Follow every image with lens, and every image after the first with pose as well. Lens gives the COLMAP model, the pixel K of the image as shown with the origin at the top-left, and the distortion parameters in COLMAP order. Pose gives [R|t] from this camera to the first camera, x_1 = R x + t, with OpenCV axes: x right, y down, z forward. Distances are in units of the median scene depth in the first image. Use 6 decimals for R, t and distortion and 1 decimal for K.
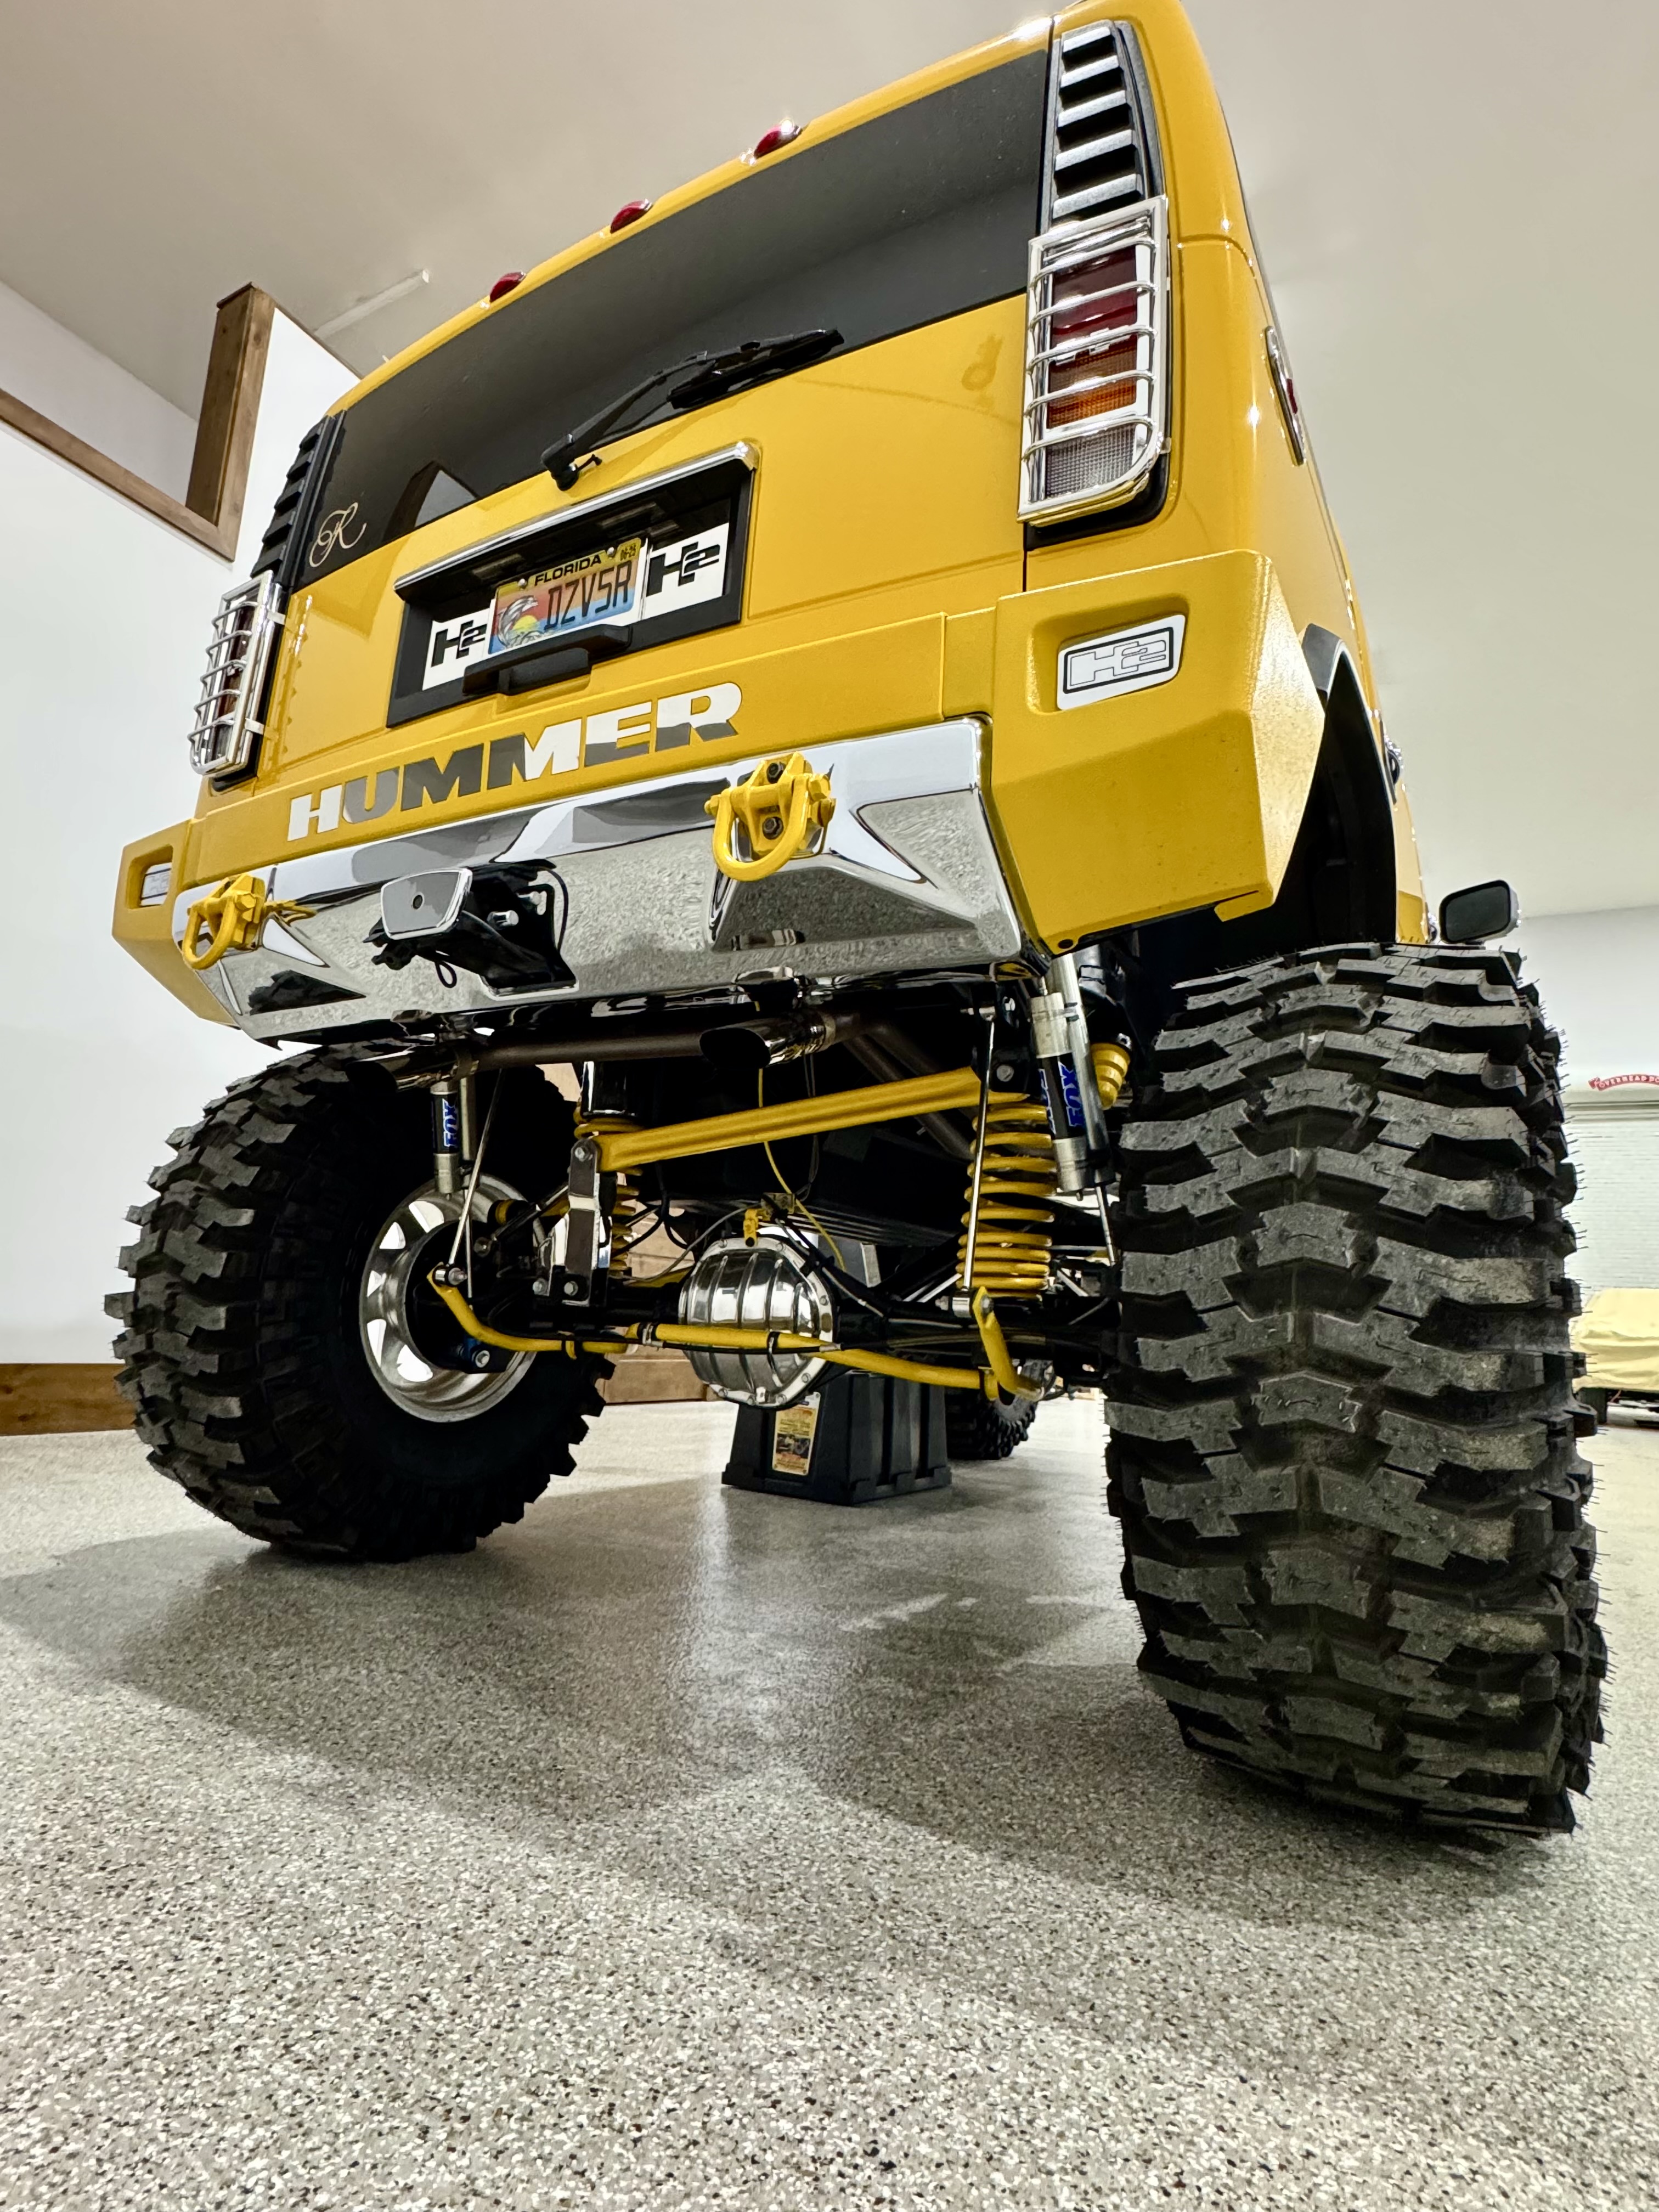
lens RADIAL K [[1154.9, 0, 829.5], [0, 1154.9, 1106.0], [0, 0, 1]] dist [-0.002852, 0.000428]
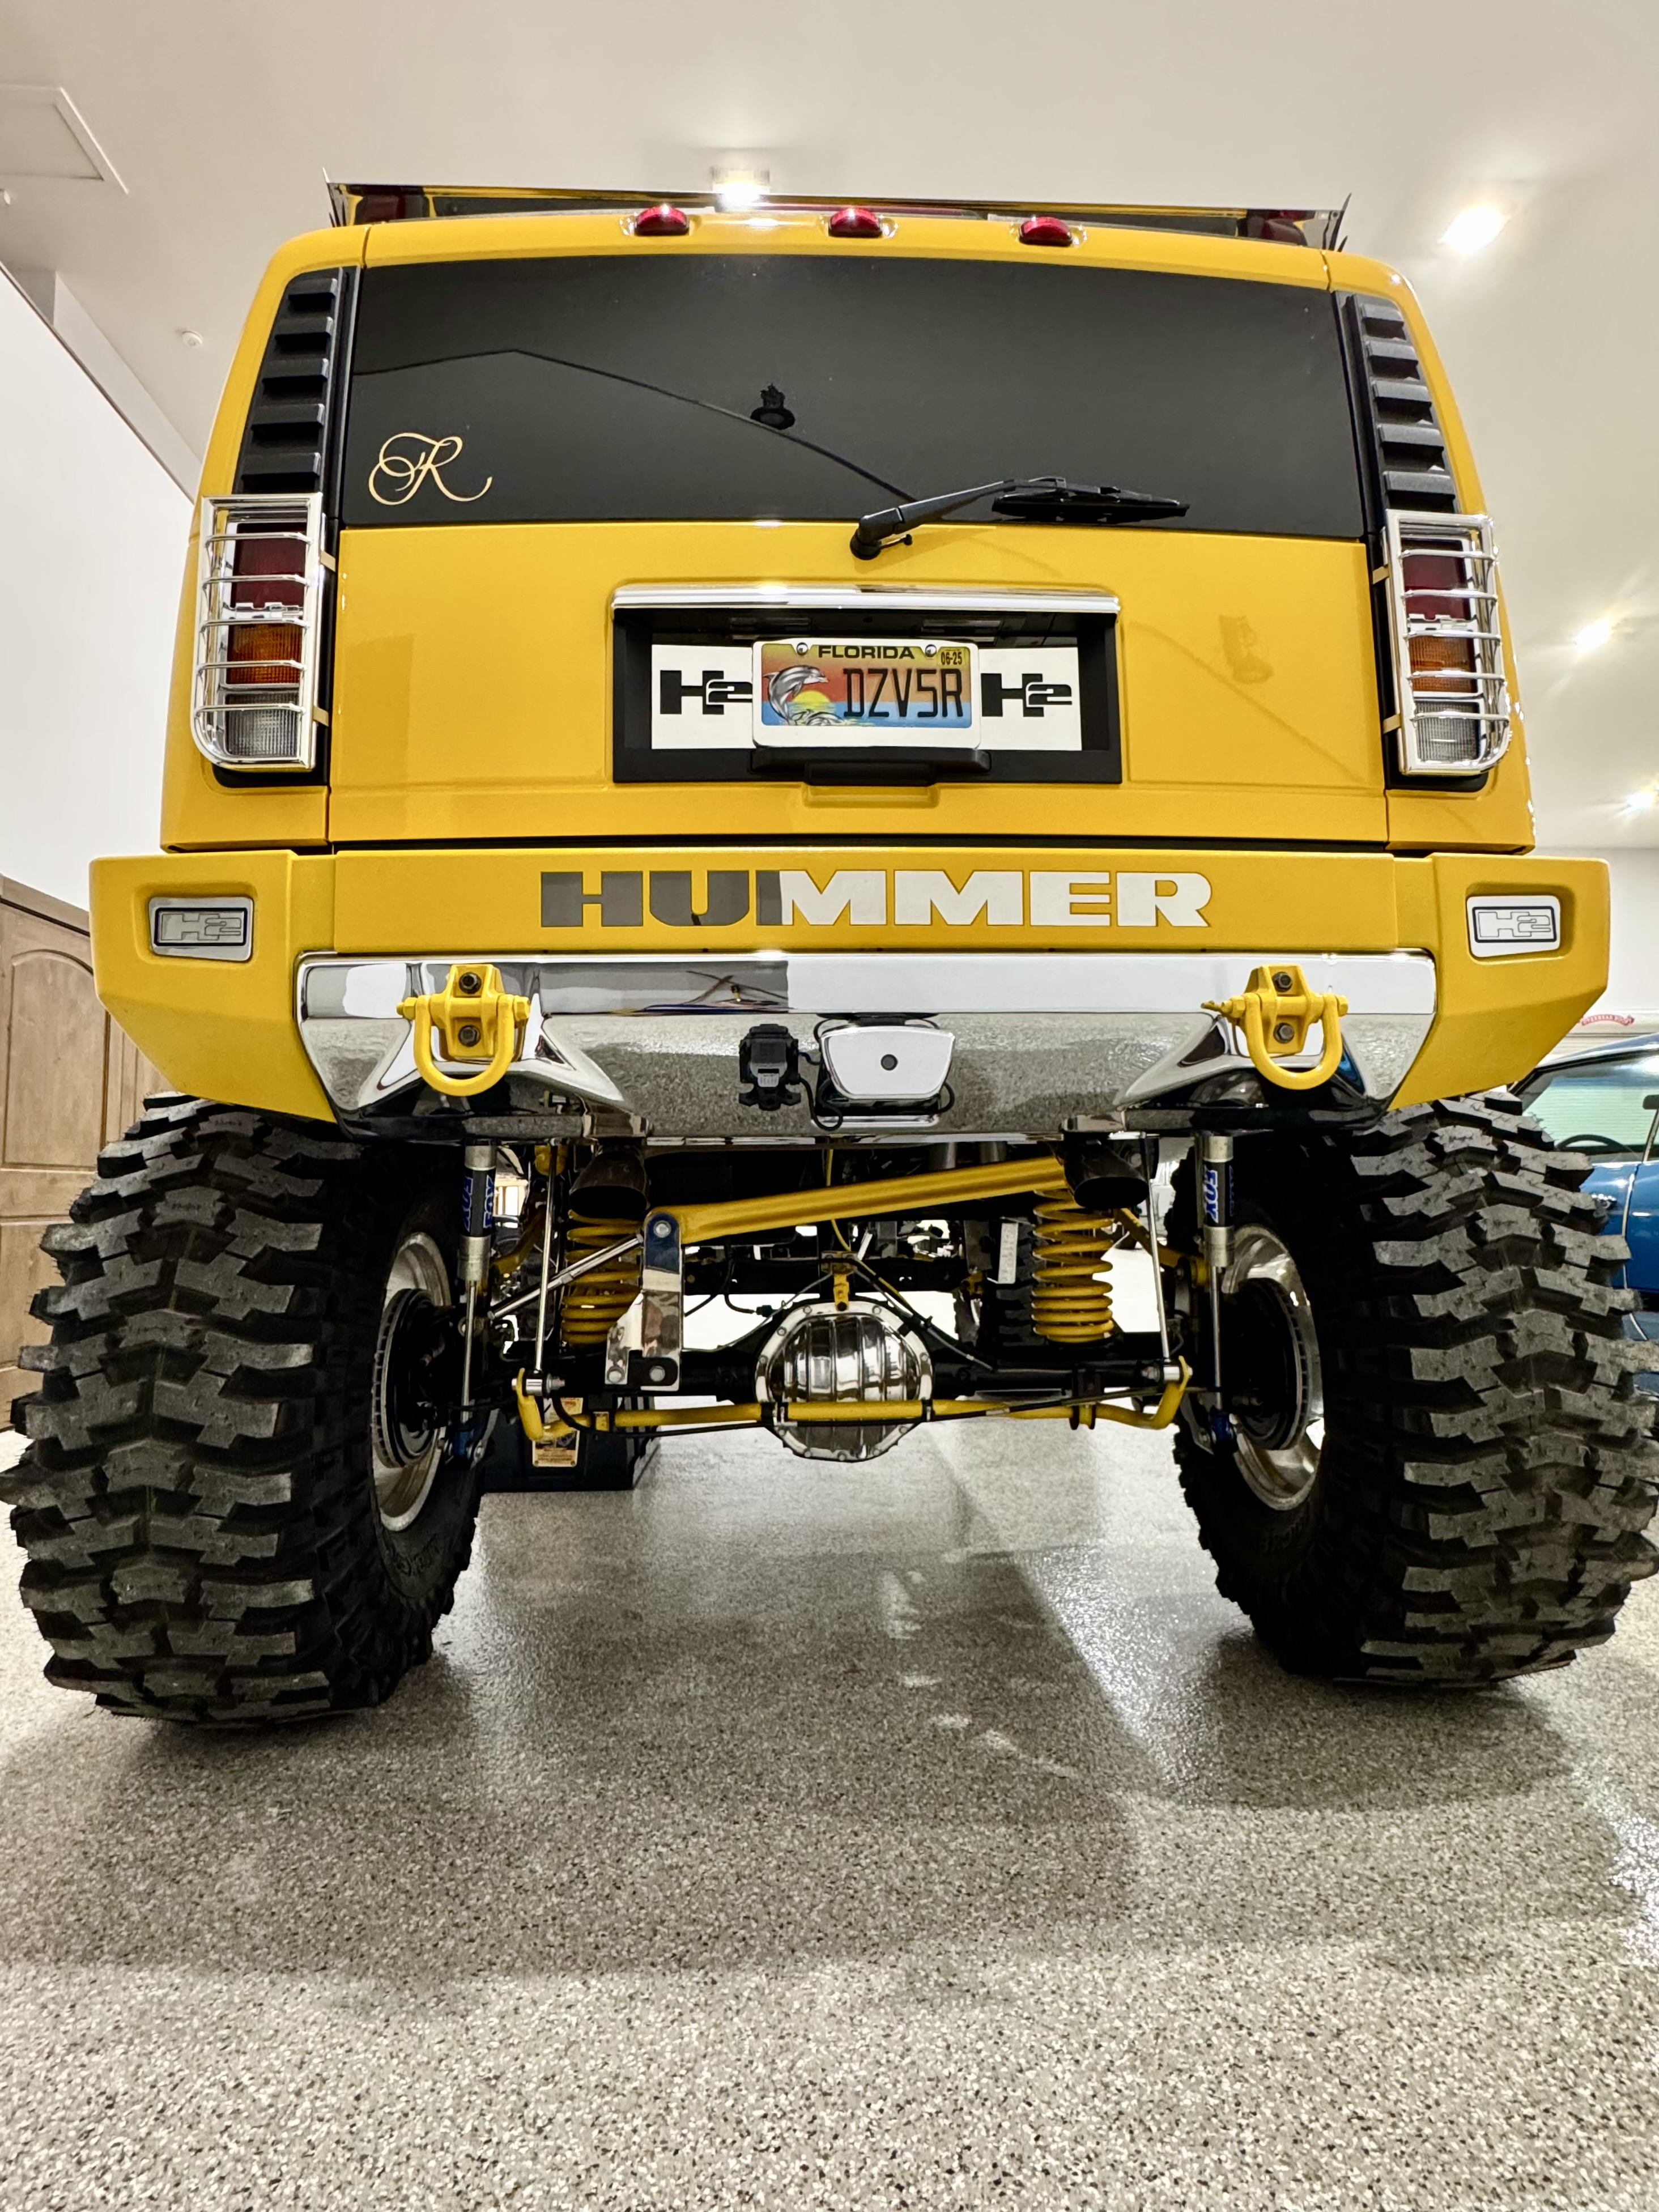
lens RADIAL K [[1136.8, 0, 829.5], [0, 1136.8, 1106.0], [0, 0, 1]] dist [-0.000934, -0.000781]
pose [[0.841594, -0.028801, 0.539341, -0.967044], [-0.031948, 0.994174, 0.102943, -0.254824], [-0.539164, -0.103867, 0.835771, 0.286179]]
